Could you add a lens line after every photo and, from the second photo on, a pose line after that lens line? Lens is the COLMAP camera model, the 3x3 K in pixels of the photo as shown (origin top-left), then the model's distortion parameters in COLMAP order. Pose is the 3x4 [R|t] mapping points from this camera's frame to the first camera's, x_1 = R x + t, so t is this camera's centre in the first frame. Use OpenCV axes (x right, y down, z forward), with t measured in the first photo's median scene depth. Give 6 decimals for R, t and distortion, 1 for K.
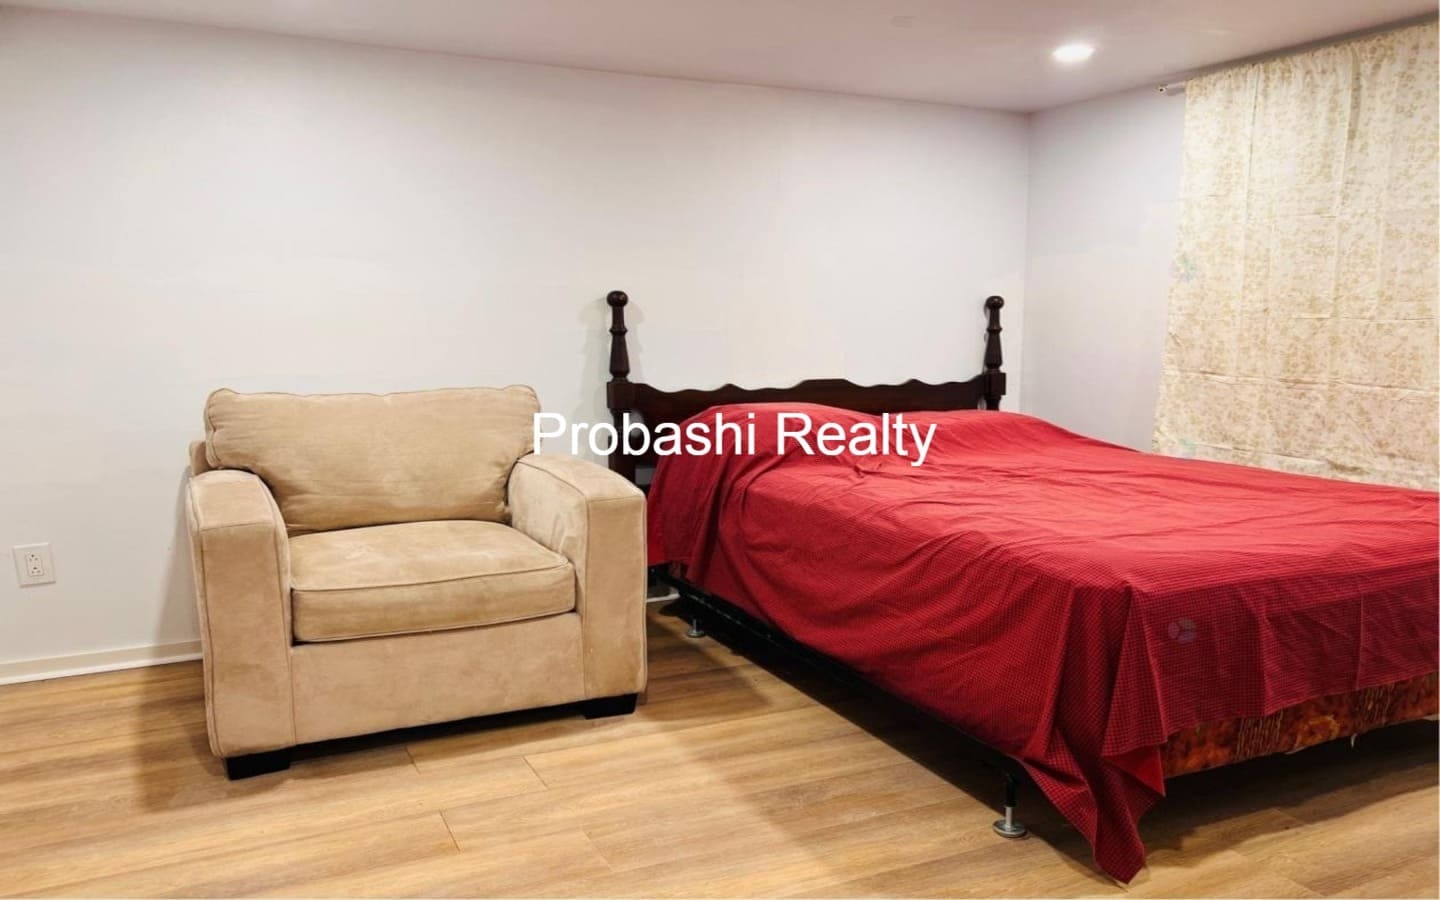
lens RADIAL K [[1094.0, 0, 718.8], [0, 1094.0, 411.0], [0, 0, 1]] dist [0.050031, -0.062165]
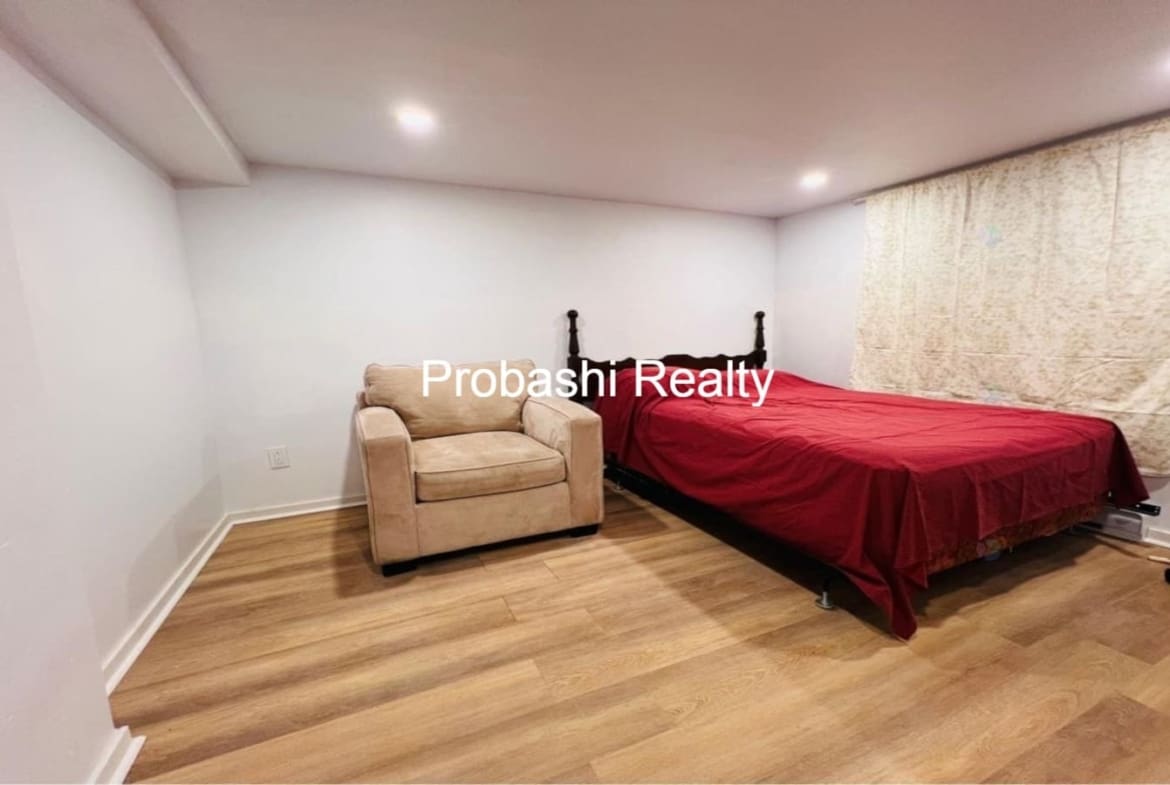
lens RADIAL K [[499.4, 0, 586.2], [0, 499.4, 380.7], [0, 0, 1]] dist [-0.000532, 0.000173]
pose [[0.999833, -0.015937, -0.008935, -0.087648], [0.016061, 0.999772, 0.014053, 0.002700], [0.008709, -0.014194, 0.999861, 0.164042]]
